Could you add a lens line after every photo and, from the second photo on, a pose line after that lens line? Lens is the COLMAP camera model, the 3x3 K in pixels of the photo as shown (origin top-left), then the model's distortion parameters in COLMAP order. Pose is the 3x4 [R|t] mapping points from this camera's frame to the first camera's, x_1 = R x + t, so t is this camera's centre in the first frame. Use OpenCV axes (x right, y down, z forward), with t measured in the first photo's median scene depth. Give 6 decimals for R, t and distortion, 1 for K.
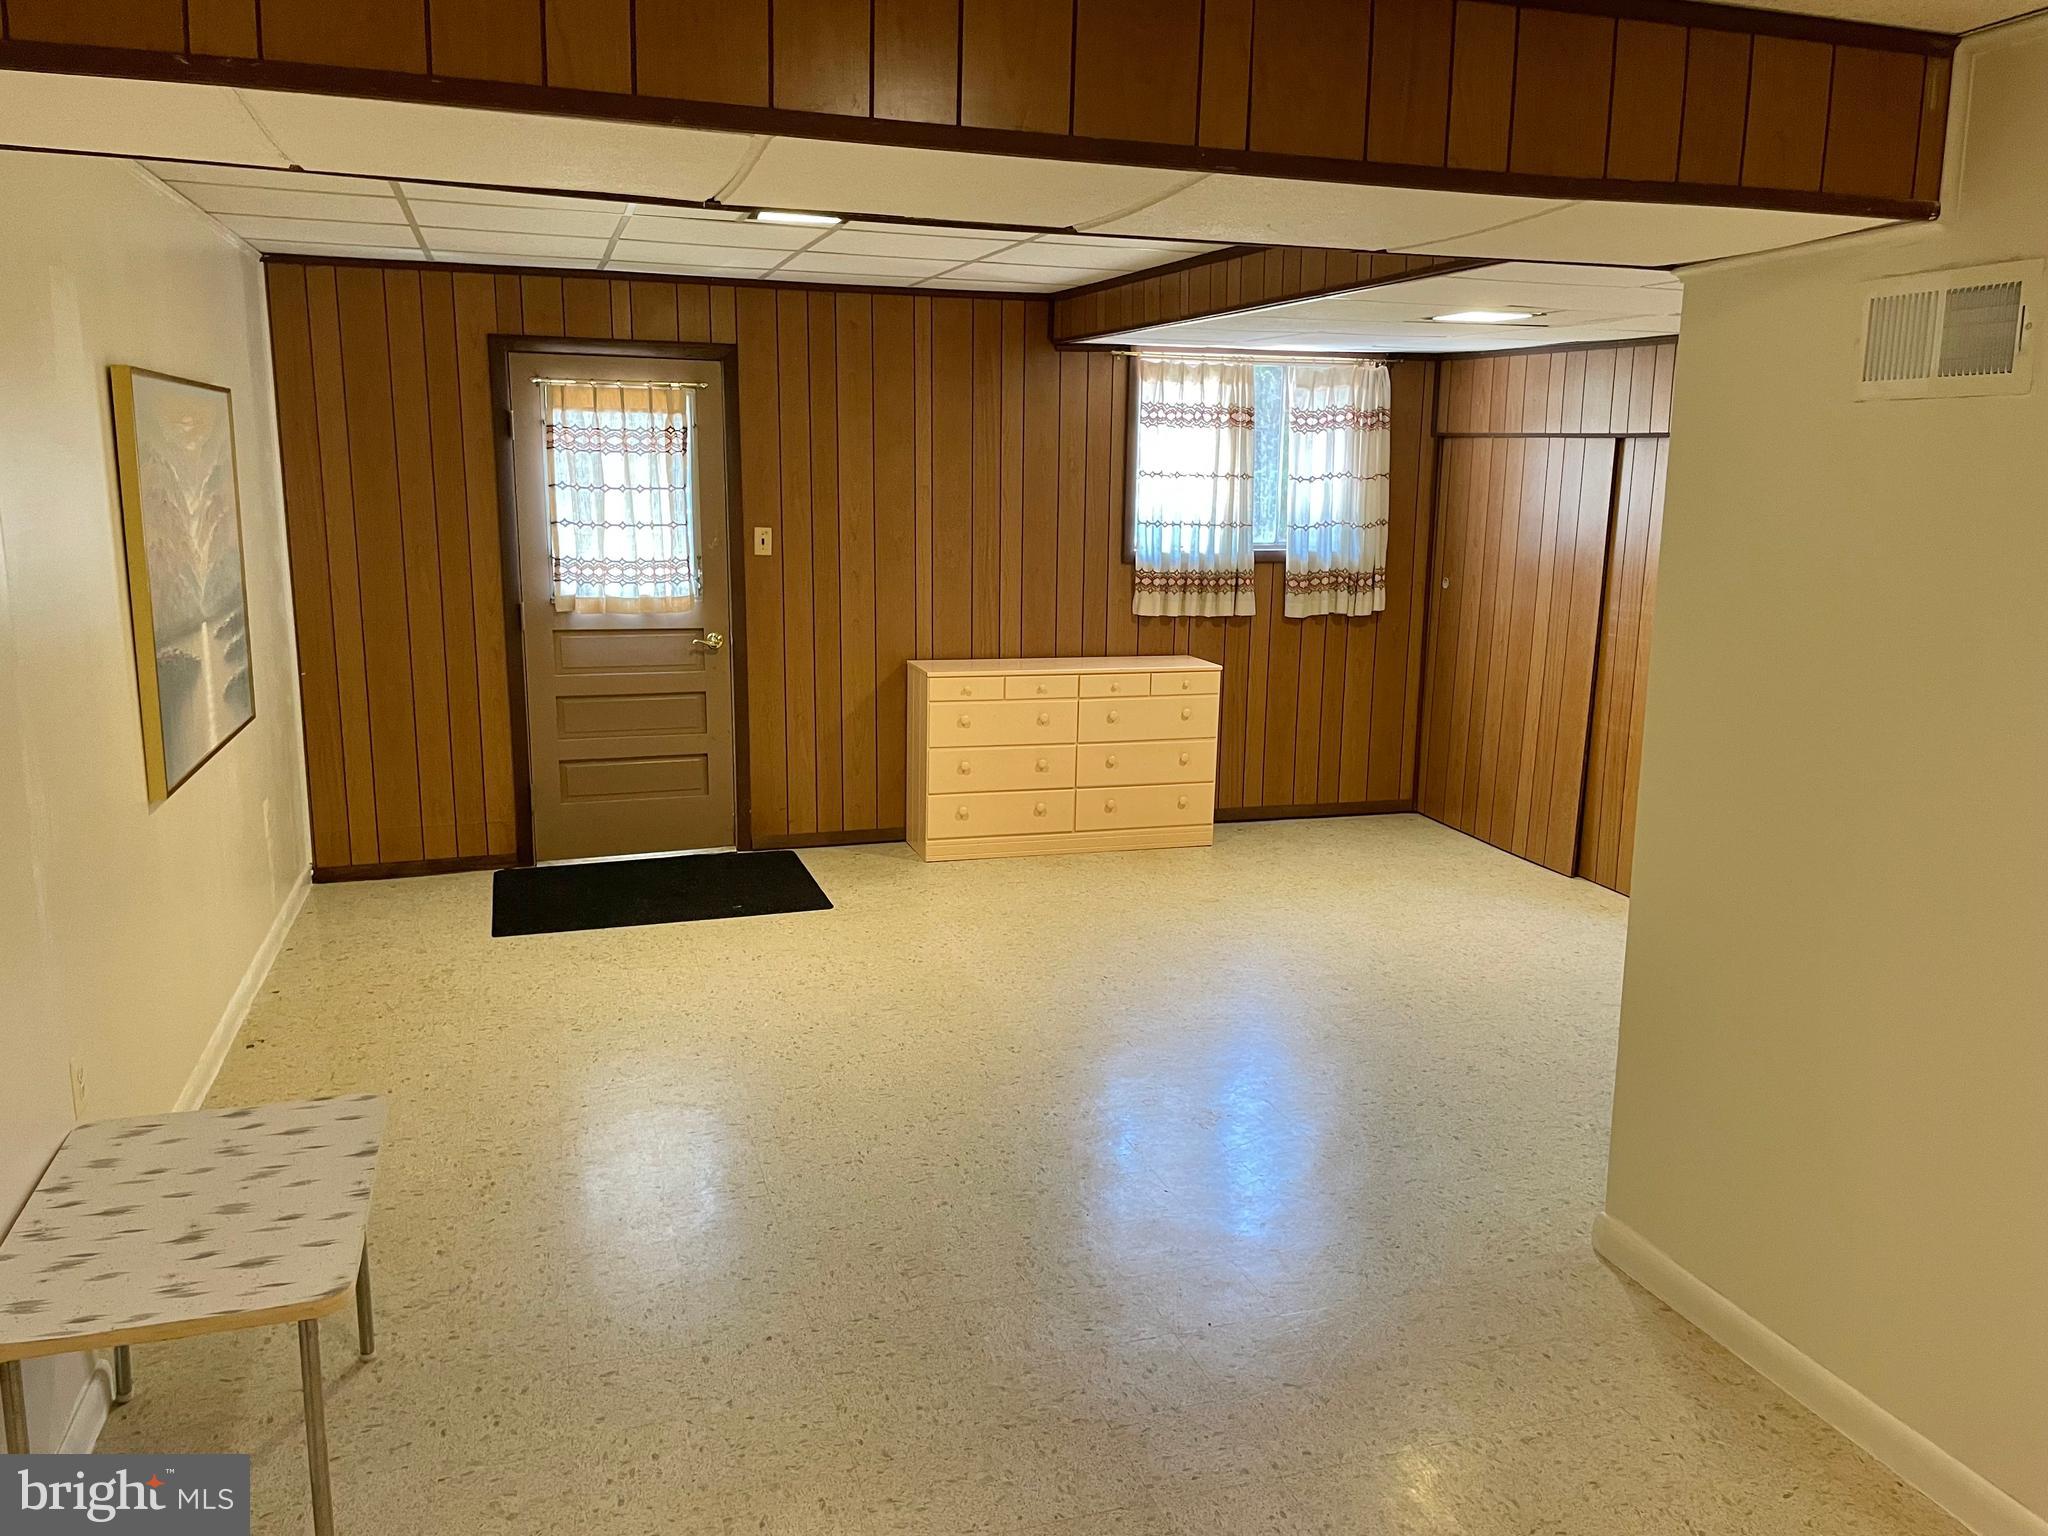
lens RADIAL K [[1555.3, 0, 1020.2], [0, 1555.3, 757.5], [0, 0, 1]] dist [0.085660, -0.103806]
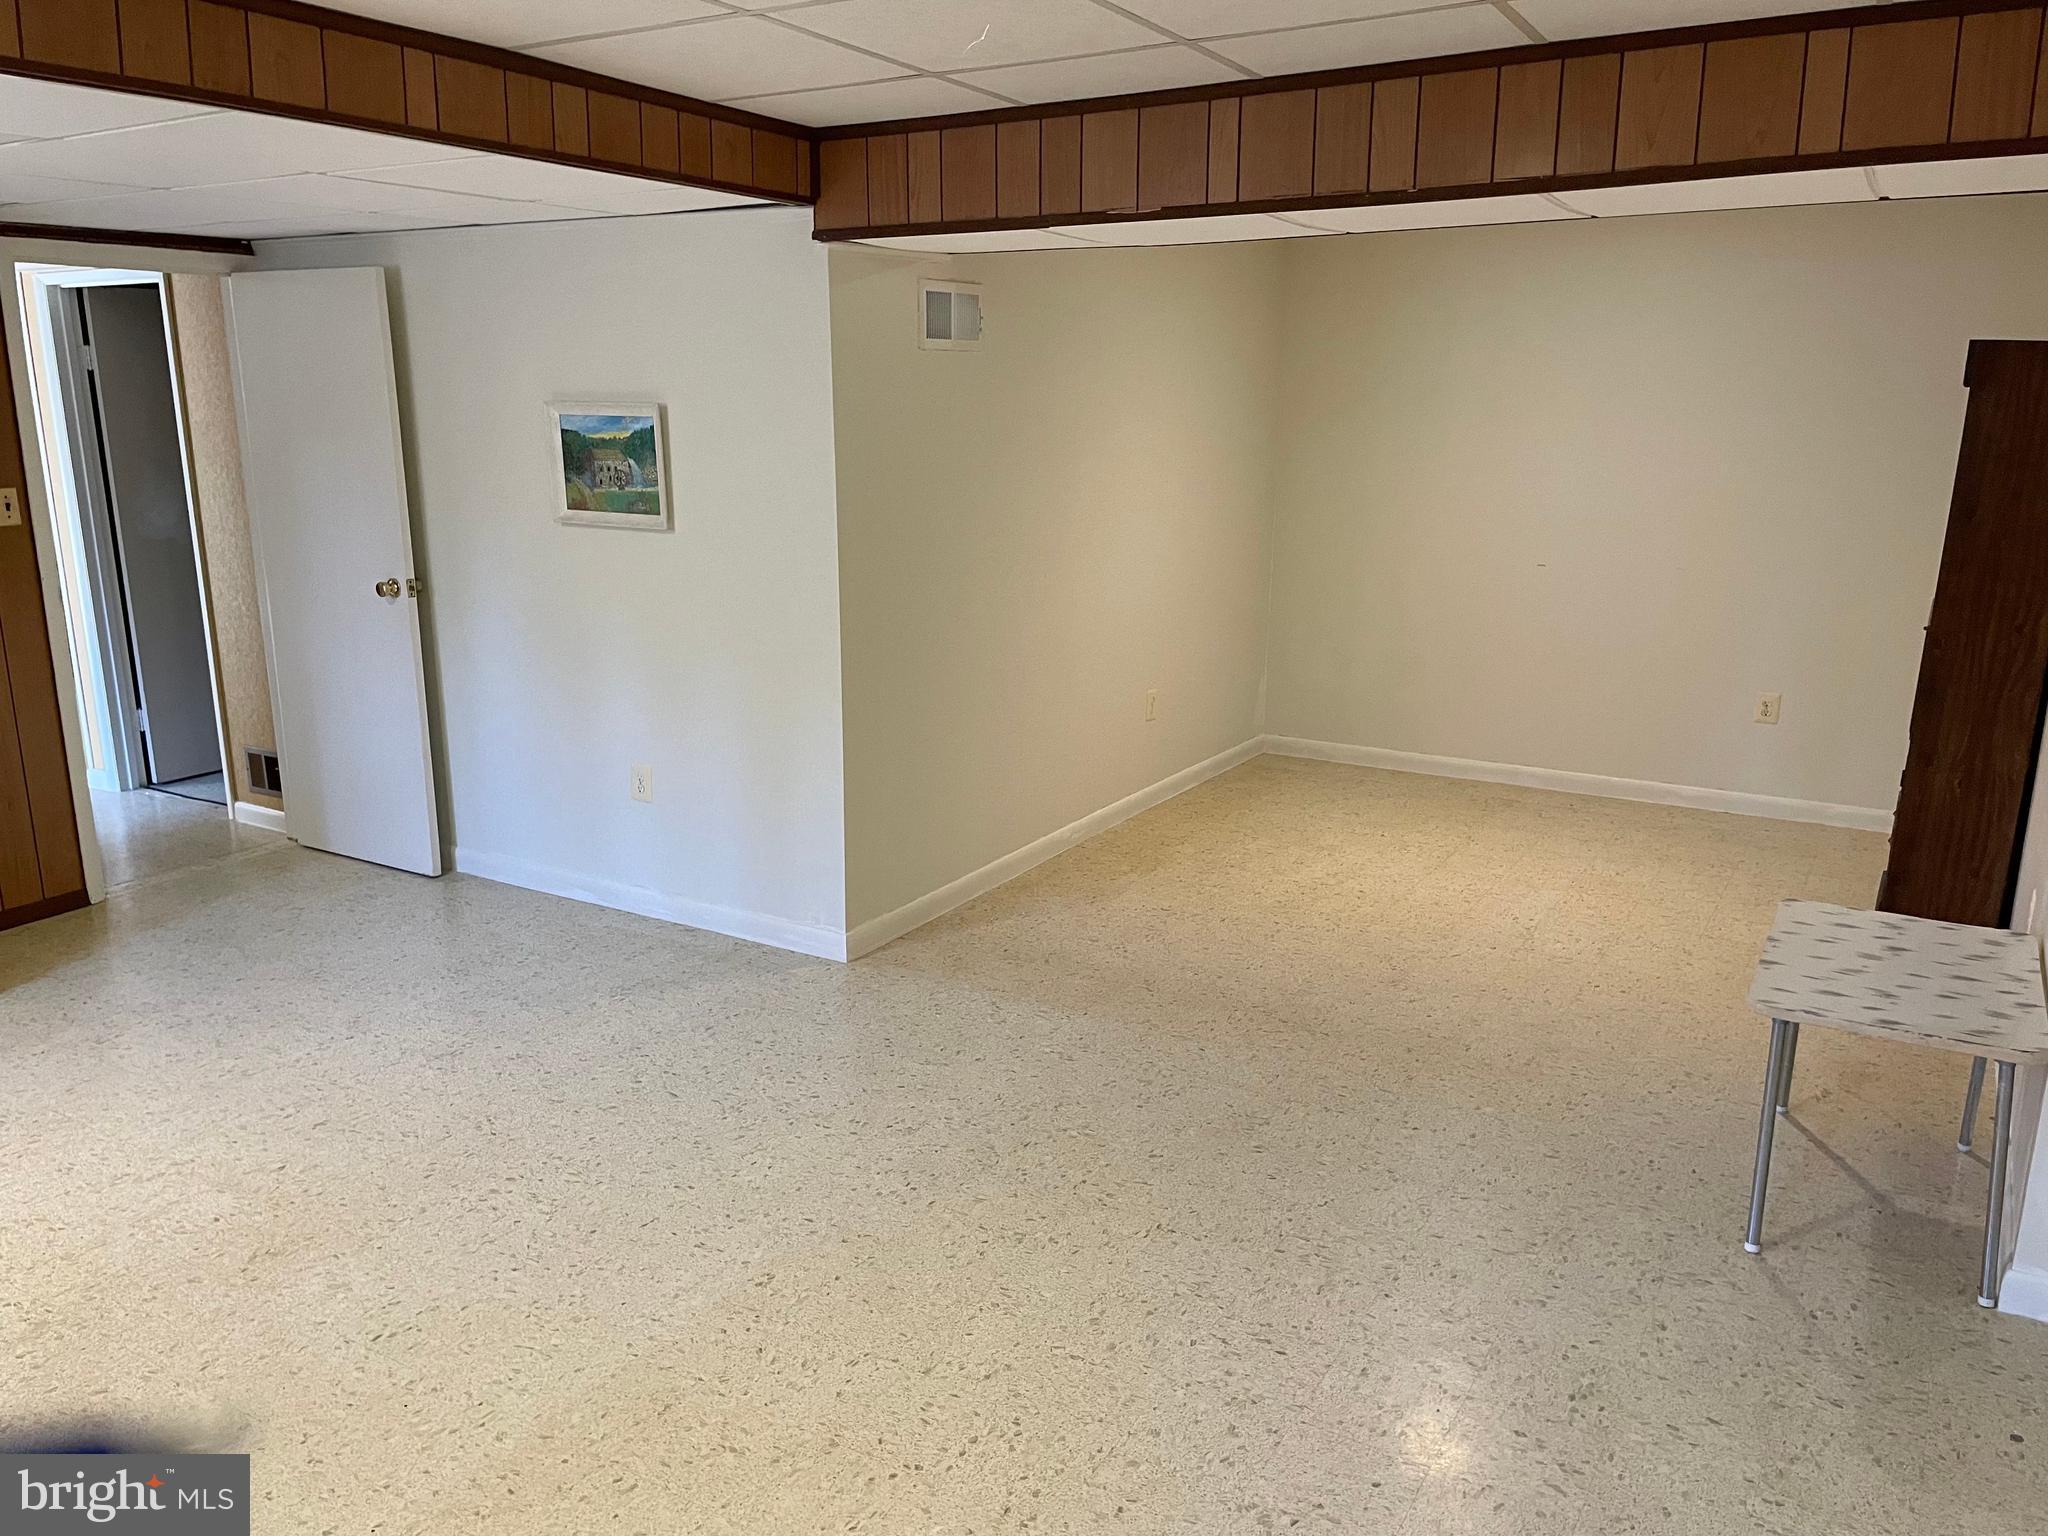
lens RADIAL K [[1555.3, 0, 1016.9], [0, 1555.3, 769.7], [0, 0, 1]] dist [0.085660, -0.103806]
pose [[-0.671655, -0.190323, 0.716001, -0.885040], [0.126291, 0.922882, 0.363785, -0.418518], [-0.730021, 0.334762, -0.595822, 2.139686]]
